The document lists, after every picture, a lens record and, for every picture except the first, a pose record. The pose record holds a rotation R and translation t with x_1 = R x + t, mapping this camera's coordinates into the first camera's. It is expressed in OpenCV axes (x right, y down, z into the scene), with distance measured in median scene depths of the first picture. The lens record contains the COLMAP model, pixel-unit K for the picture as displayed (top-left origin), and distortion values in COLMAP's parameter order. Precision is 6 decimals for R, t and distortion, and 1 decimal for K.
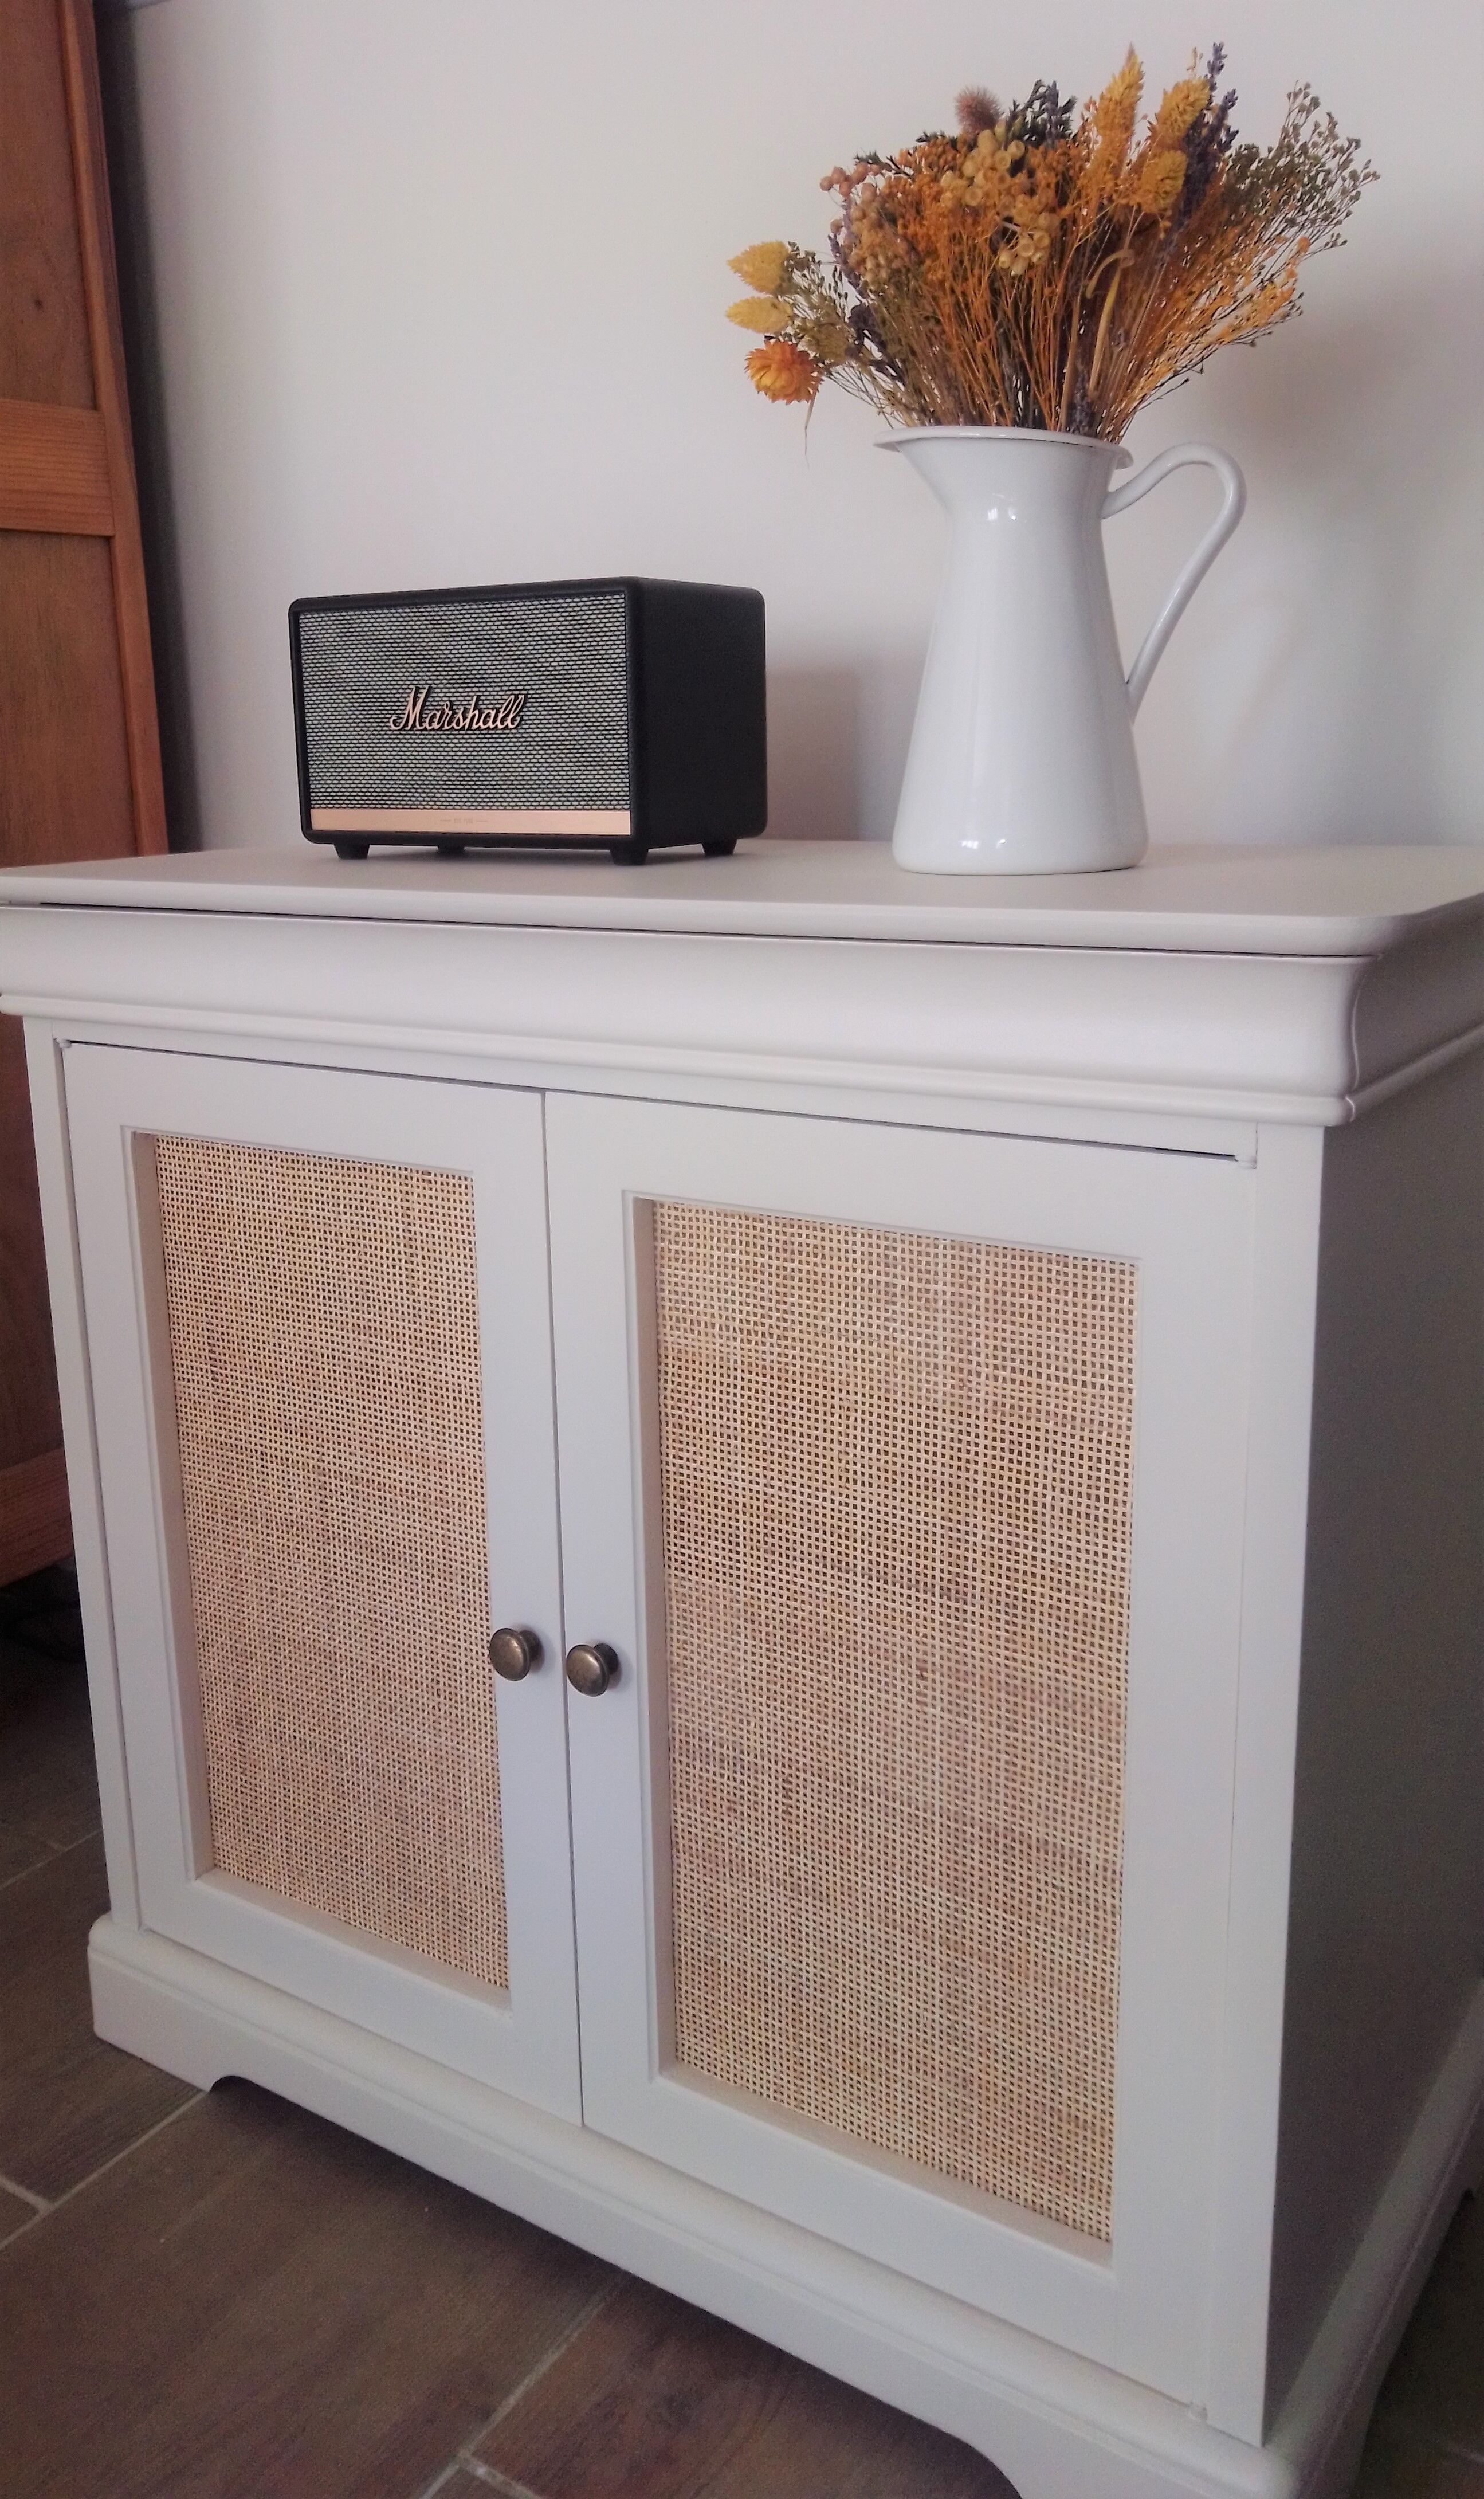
lens RADIAL K [[2049.0, 0, 692.7], [0, 2049.0, 1152.4], [0, 0, 1]] dist [-0.008345, -0.006862]
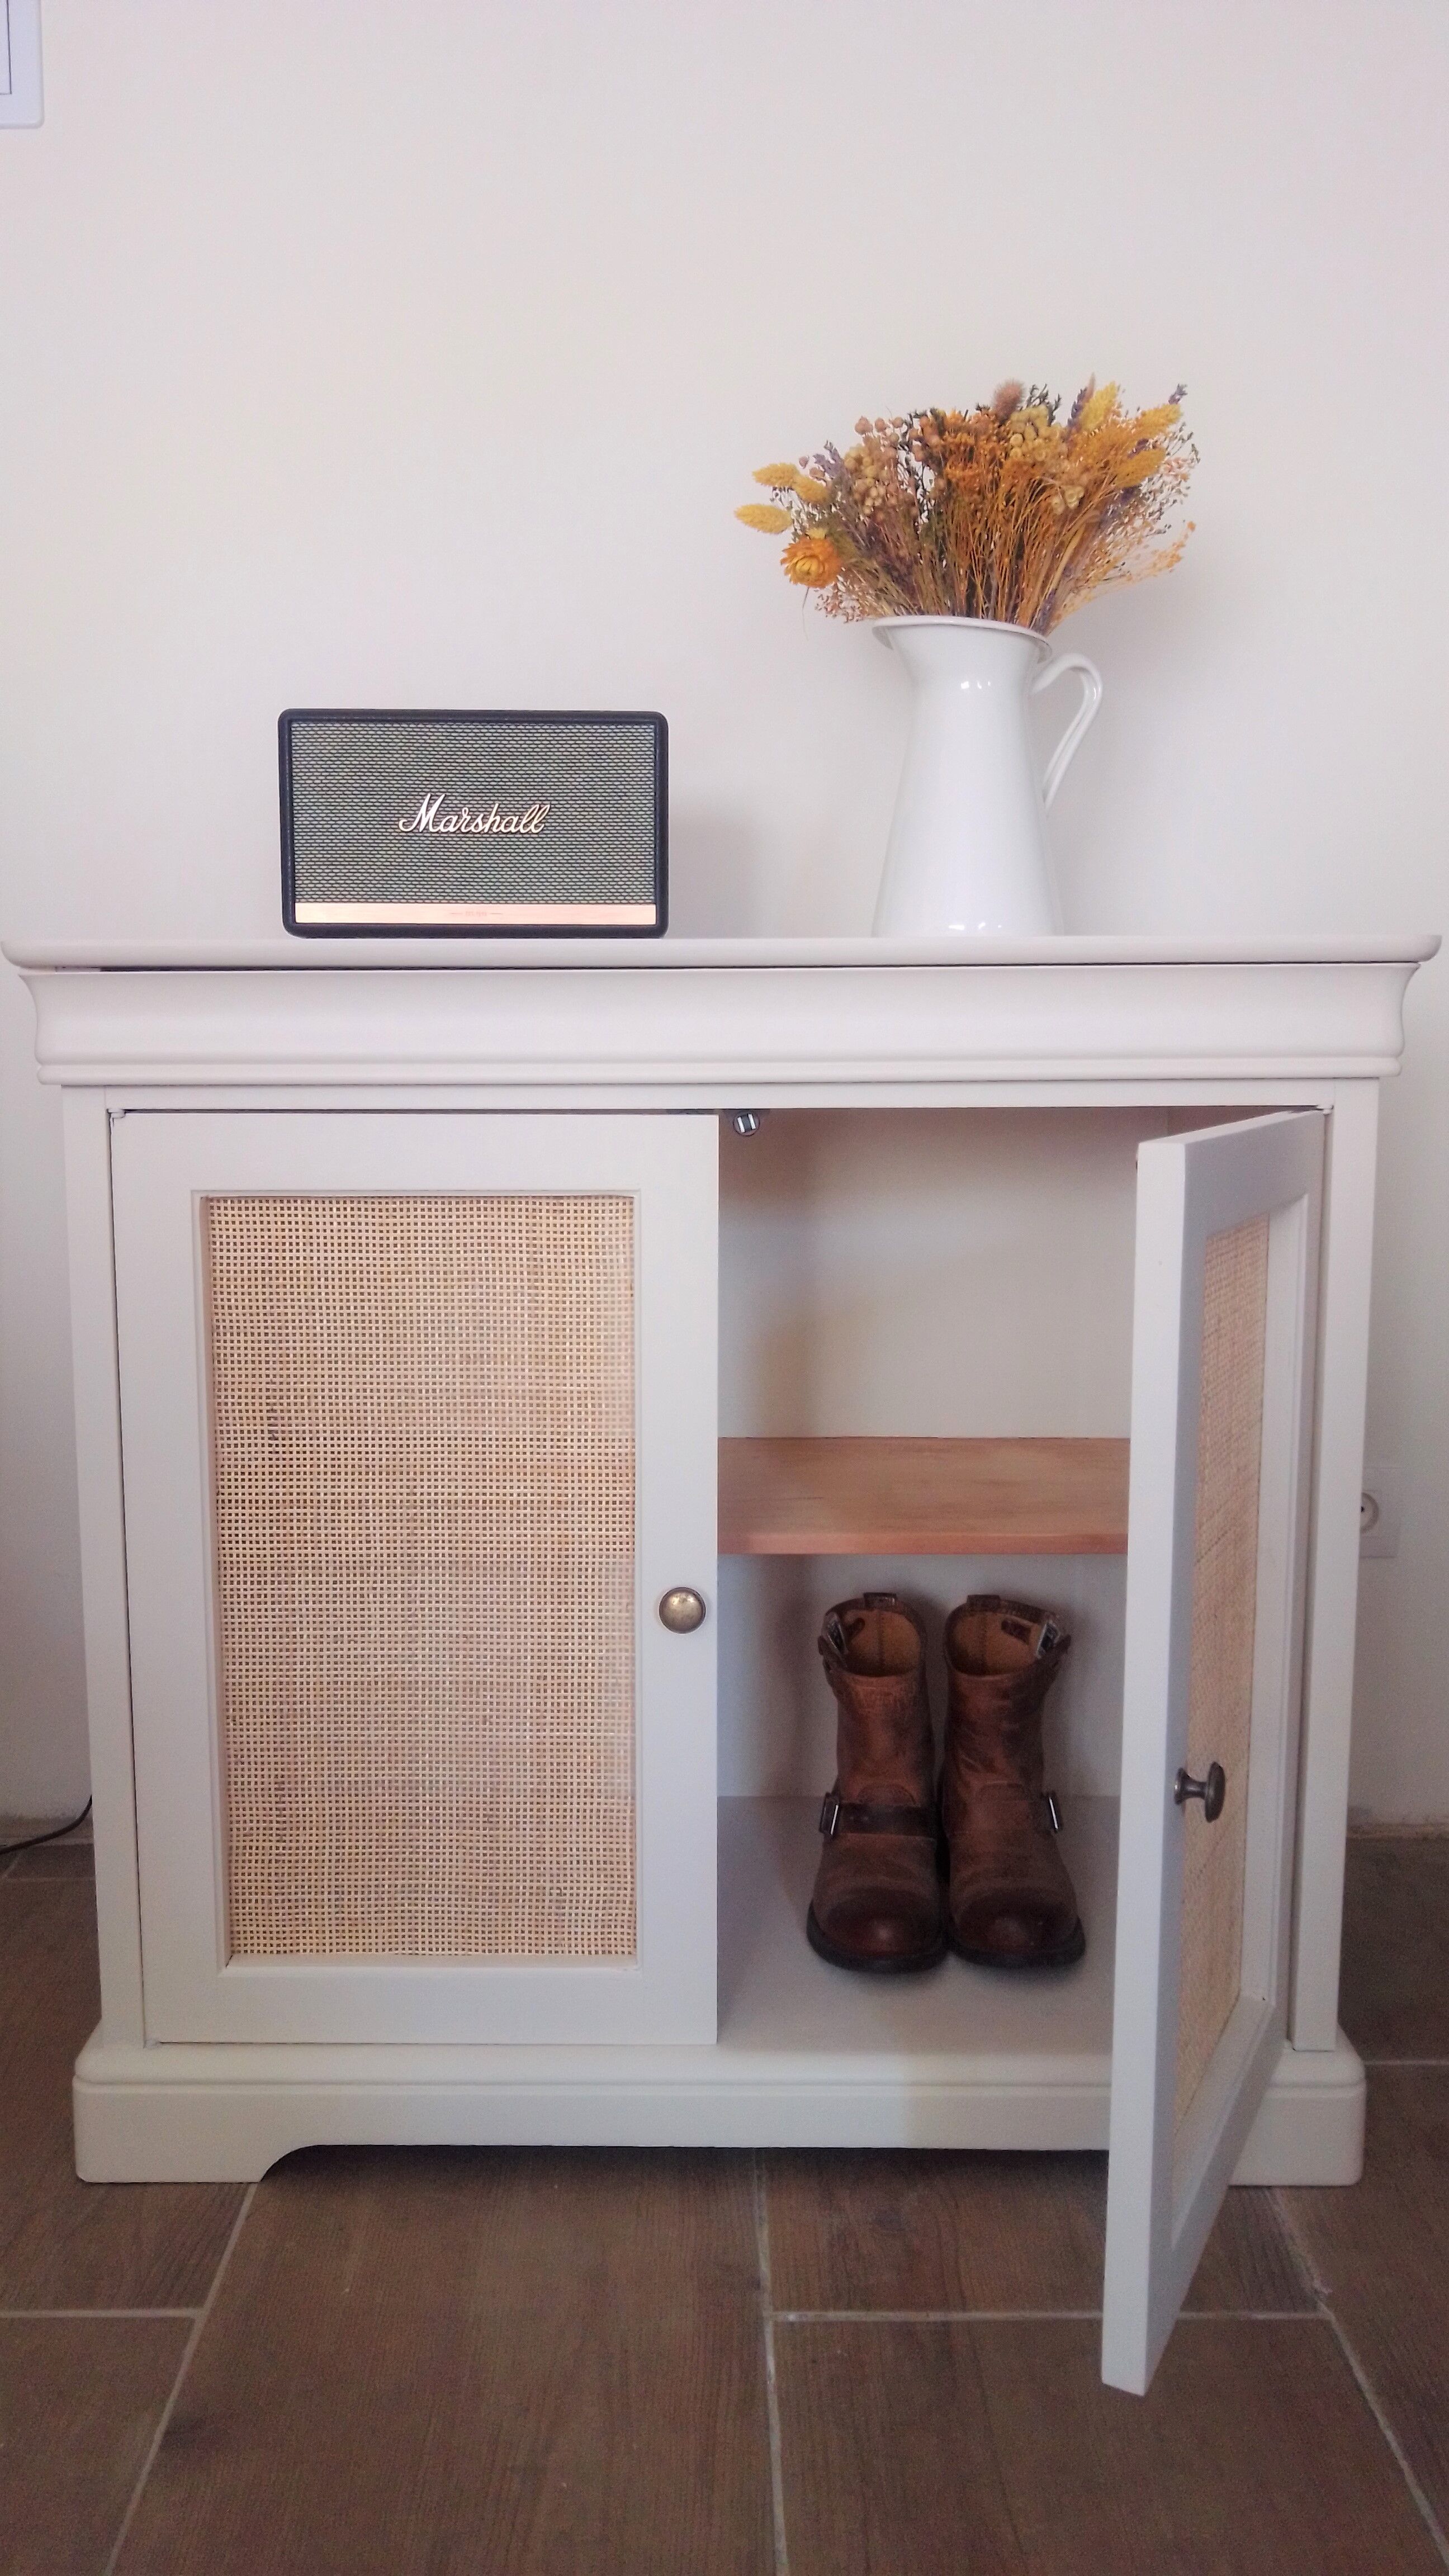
lens RADIAL K [[2013.9, 0, 745.2], [0, 2013.9, 1237.7], [0, 0, 1]] dist [-0.002959, -0.021843]
pose [[0.819775, -0.038207, 0.571410, -0.780591], [0.097418, 0.992534, -0.073396, 0.138104], [-0.564339, 0.115834, 0.817376, 0.034837]]
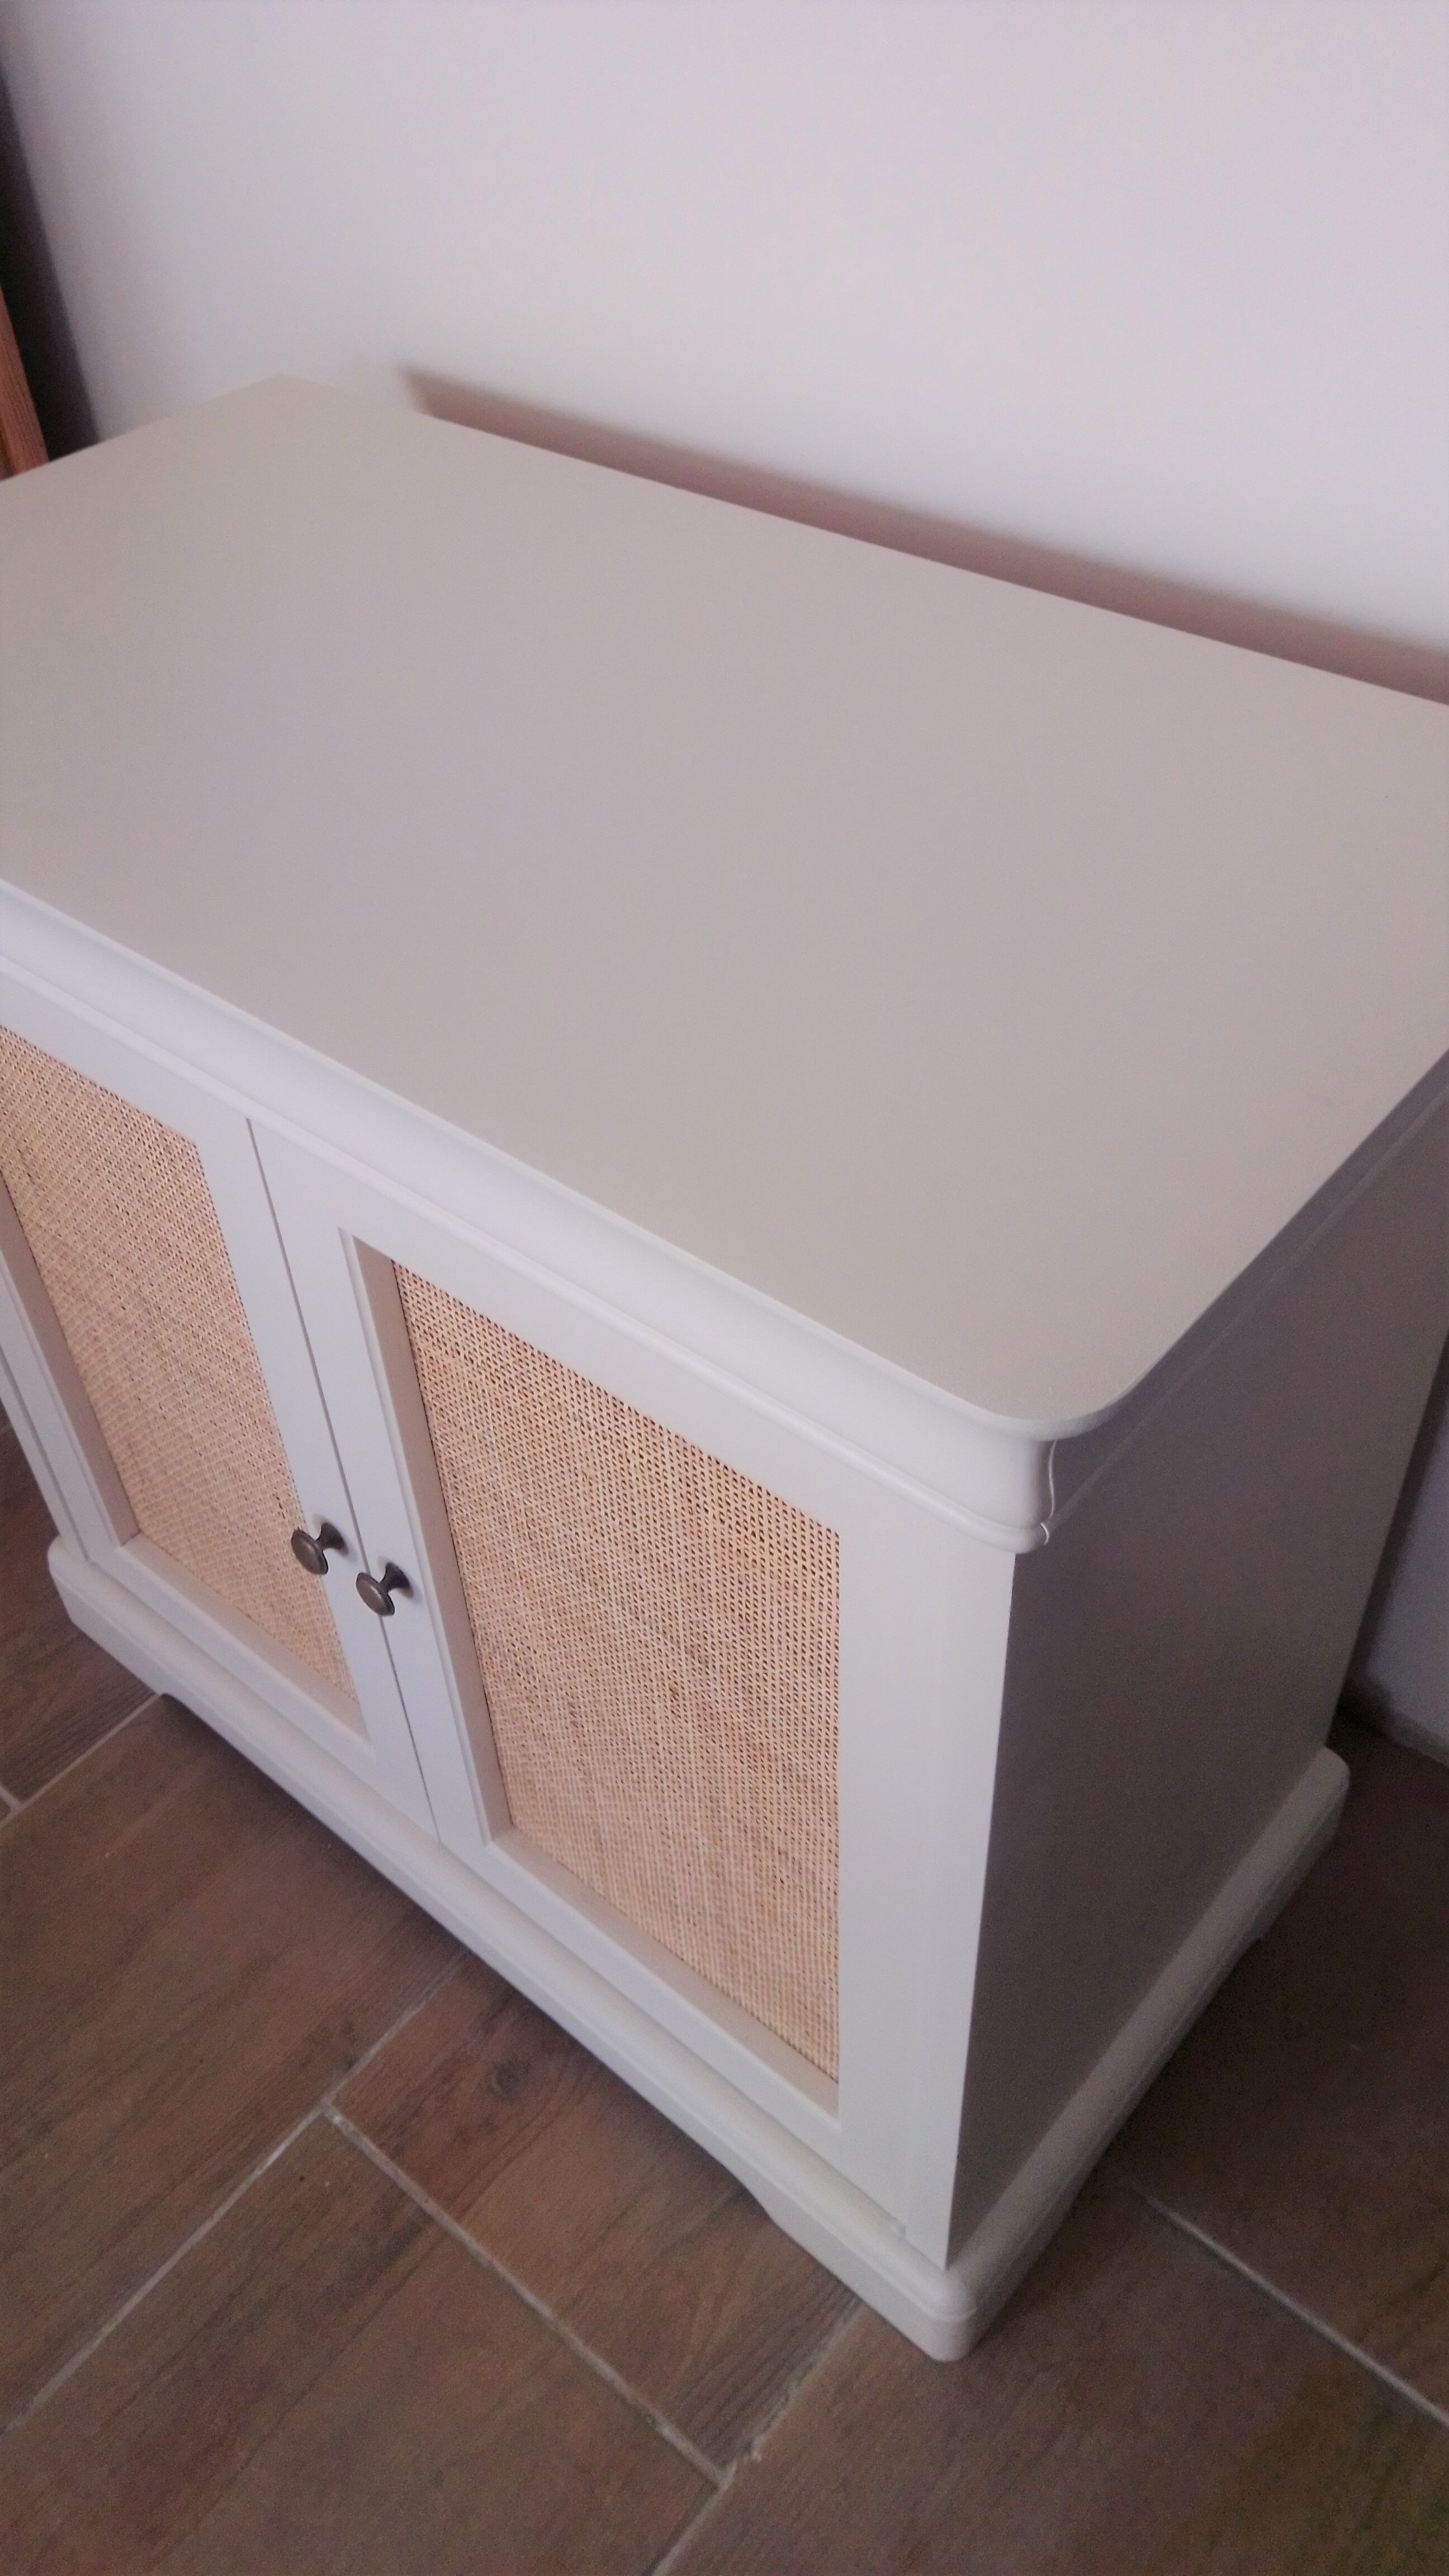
lens RADIAL K [[2013.9, 0, 651.1], [0, 2013.9, 1312.5], [0, 0, 1]] dist [-0.002959, -0.021843]
pose [[0.989999, 0.061770, -0.126833, 0.215070], [0.016847, 0.840850, 0.541006, -0.425552], [0.140065, -0.537732, 0.831400, 0.303803]]
